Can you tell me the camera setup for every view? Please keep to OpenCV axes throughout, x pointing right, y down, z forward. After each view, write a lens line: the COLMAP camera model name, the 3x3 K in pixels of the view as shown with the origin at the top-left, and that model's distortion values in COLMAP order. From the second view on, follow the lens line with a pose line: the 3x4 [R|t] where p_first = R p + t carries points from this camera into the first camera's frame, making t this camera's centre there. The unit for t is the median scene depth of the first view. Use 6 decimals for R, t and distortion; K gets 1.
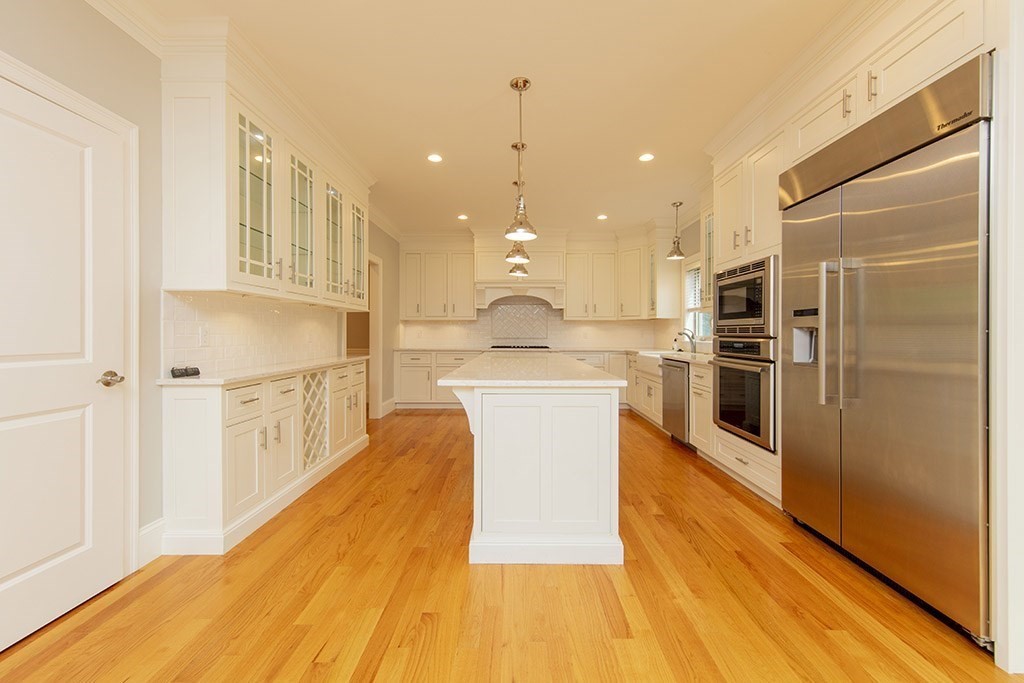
lens RADIAL K [[405.4, 0, 509.0], [0, 405.4, 337.0], [0, 0, 1]] dist [0.007442, -0.000681]
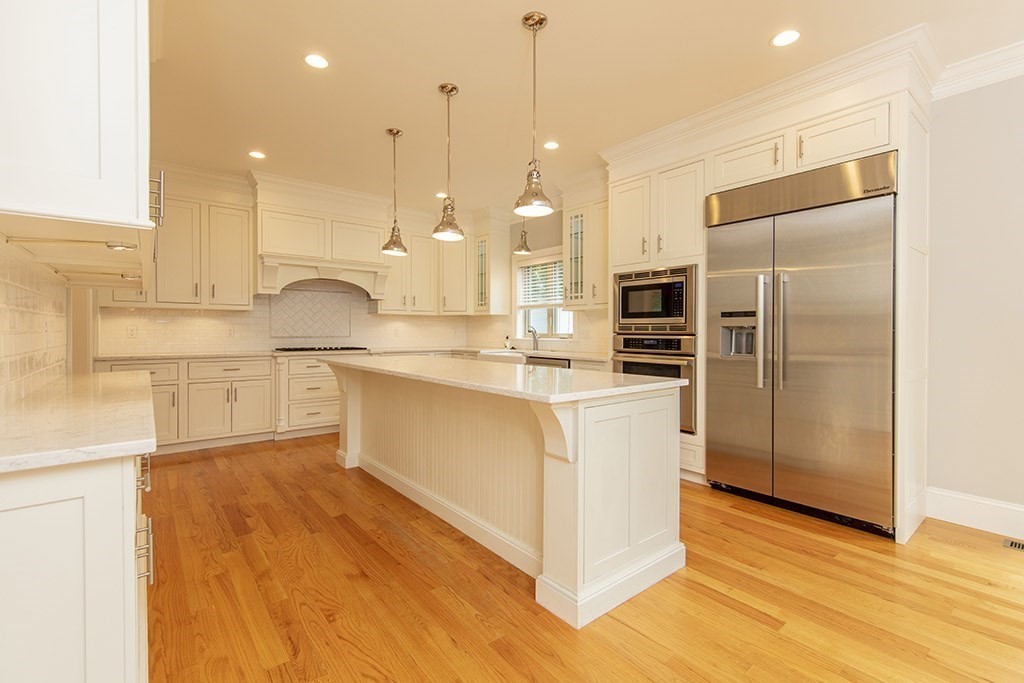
lens RADIAL K [[460.5, 0, 516.7], [0, 460.5, 336.4], [0, 0, 1]] dist [0.007453, 0.000037]
pose [[0.765409, -0.006527, 0.643511, -0.526765], [0.003908, 0.999977, 0.005495, -0.002985], [-0.643532, -0.001691, 0.765417, 0.285715]]
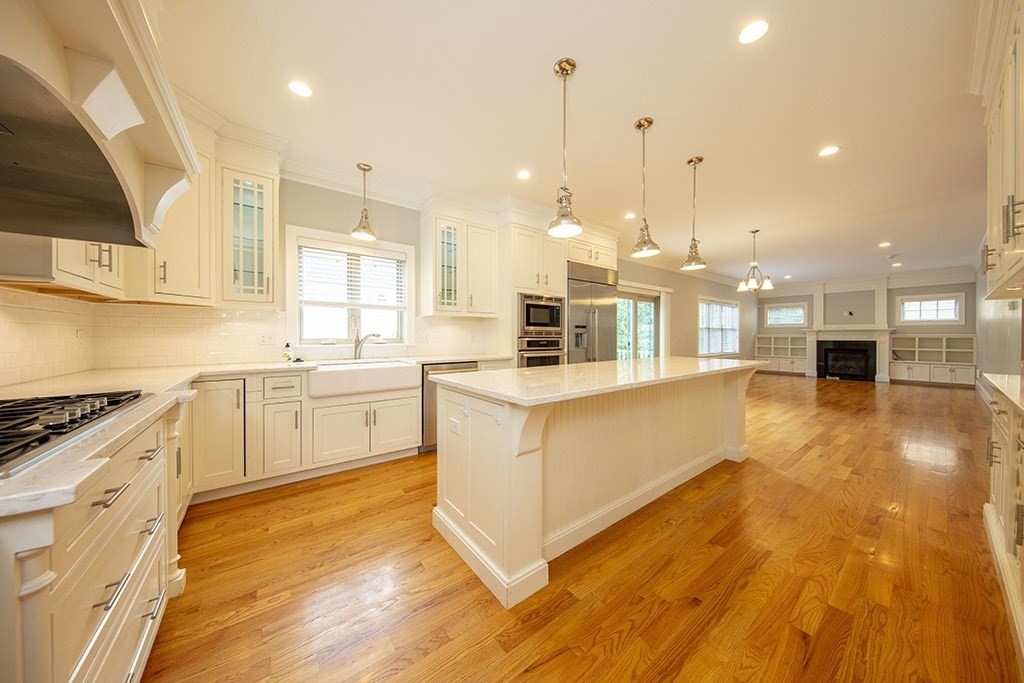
lens RADIAL K [[327.8, 0, 512.9], [0, 327.8, 334.3], [0, 0, 1]] dist [-0.000032, 0.000020]
pose [[-0.625652, -0.004525, 0.780089, -0.427757], [0.002933, 0.999962, 0.008153, -0.025747], [-0.780097, 0.007389, -0.625615, 1.997437]]
